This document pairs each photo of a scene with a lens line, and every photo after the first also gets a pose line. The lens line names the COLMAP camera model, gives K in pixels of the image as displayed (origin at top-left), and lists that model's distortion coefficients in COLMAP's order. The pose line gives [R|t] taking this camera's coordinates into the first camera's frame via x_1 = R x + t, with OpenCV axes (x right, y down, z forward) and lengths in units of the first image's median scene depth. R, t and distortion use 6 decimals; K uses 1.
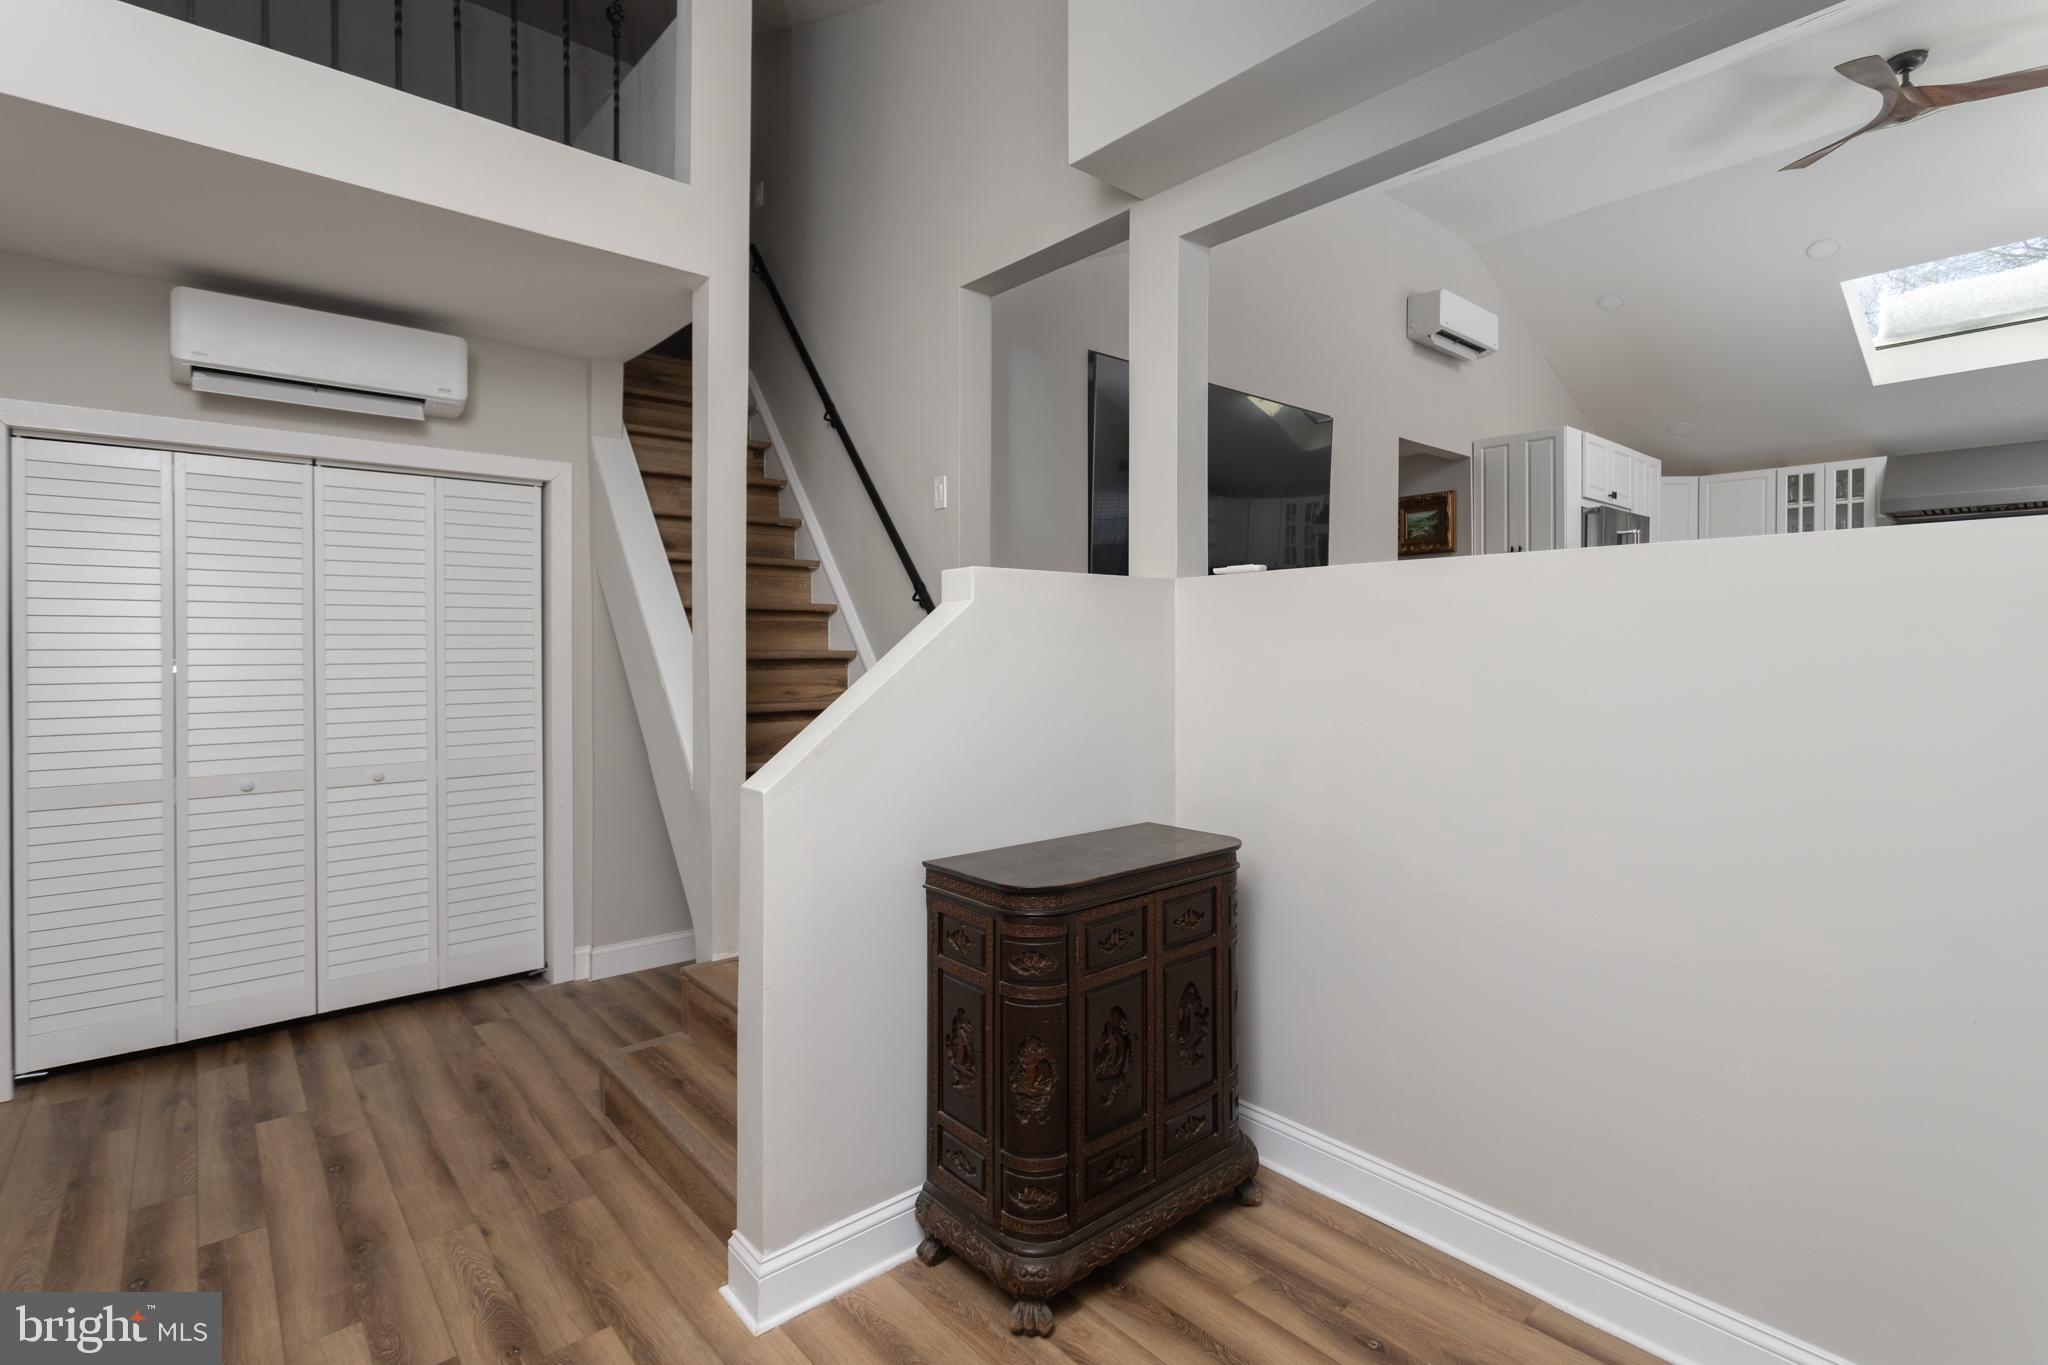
lens RADIAL K [[953.2, 0, 1026.1], [0, 953.2, 647.6], [0, 0, 1]] dist [0.001338, 0.000765]
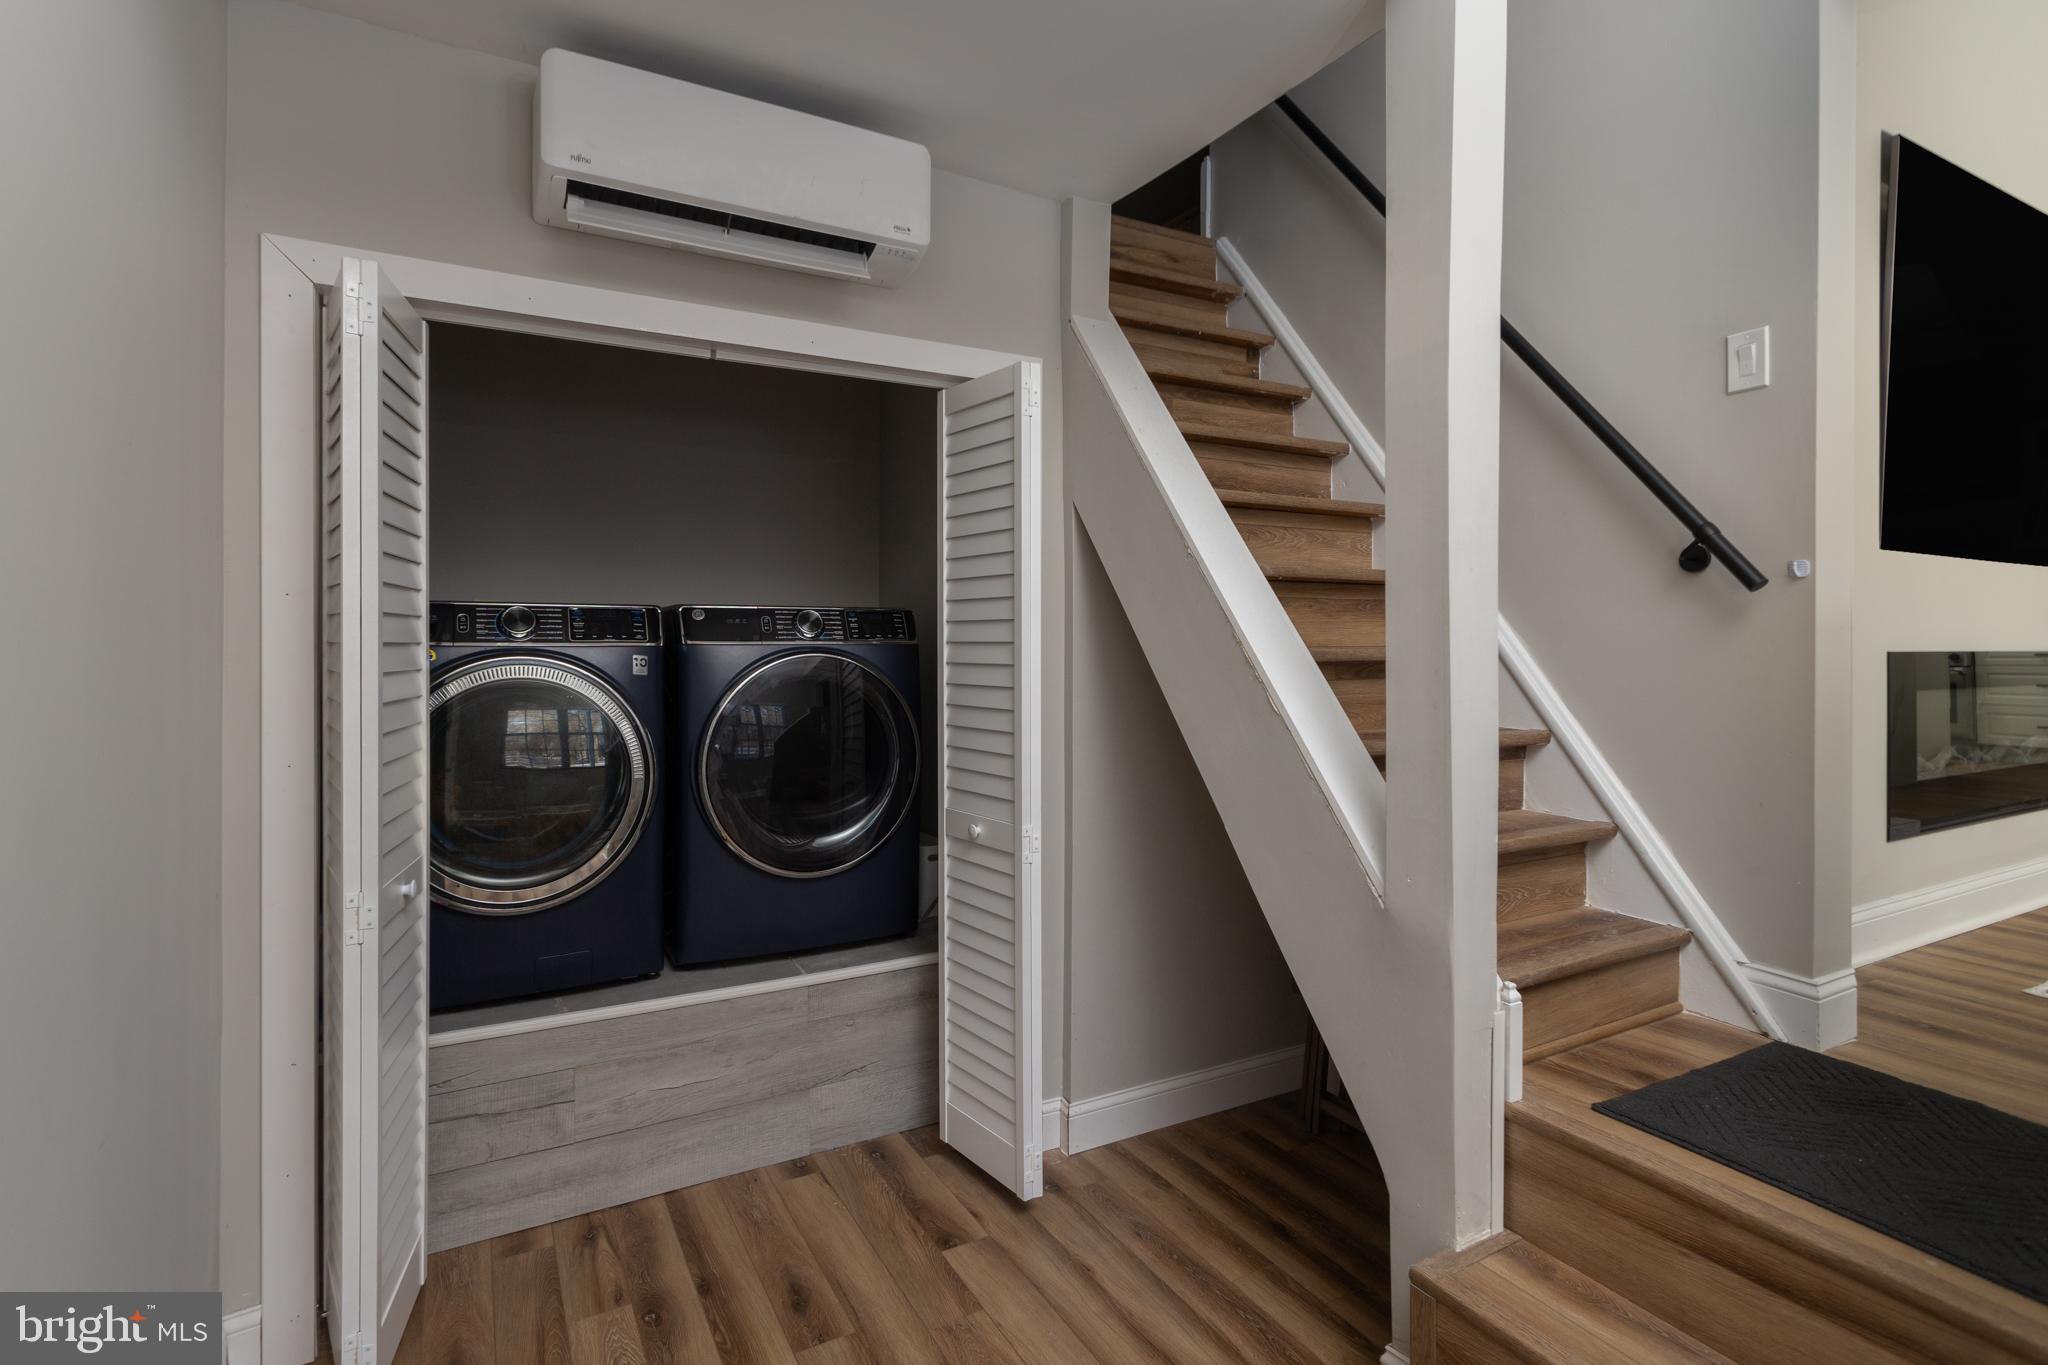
lens RADIAL K [[987.3, 0, 1025.4], [0, 987.3, 632.2], [0, 0, 1]] dist [-0.015918, 0.001094]
pose [[0.979162, -0.000164, -0.203079, -0.397558], [-0.000827, 0.999988, -0.004794, -0.003234], [0.203077, 0.004862, 0.979151, 0.385149]]
